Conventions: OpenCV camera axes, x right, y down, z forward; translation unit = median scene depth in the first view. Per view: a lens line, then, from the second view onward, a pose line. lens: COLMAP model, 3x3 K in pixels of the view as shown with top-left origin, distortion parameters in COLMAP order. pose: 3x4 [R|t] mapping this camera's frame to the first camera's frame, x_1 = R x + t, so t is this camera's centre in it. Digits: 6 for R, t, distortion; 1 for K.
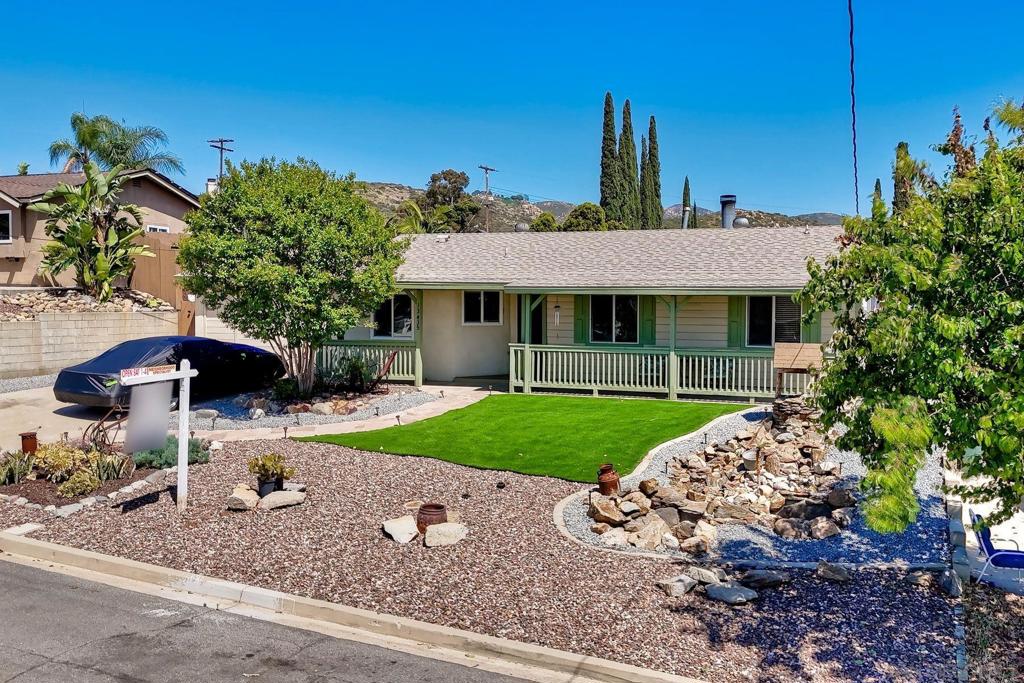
lens RADIAL K [[912.5, 0, 516.6], [0, 912.5, 343.7], [0, 0, 1]] dist [0.081108, -0.105743]
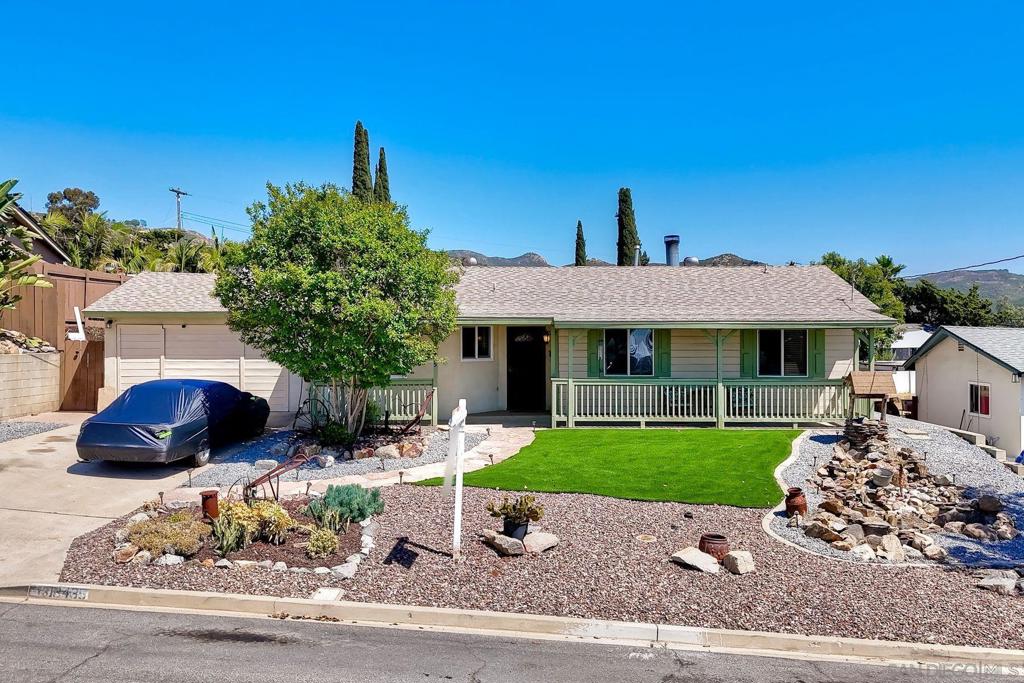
lens RADIAL K [[952.7, 0, 506.6], [0, 952.7, 339.7], [0, 0, 1]] dist [0.038131, 0.000000]
pose [[0.944595, -0.009503, 0.328102, -0.420155], [0.023507, 0.998973, -0.038744, -0.003817], [-0.327396, 0.044310, 0.943848, 0.035860]]
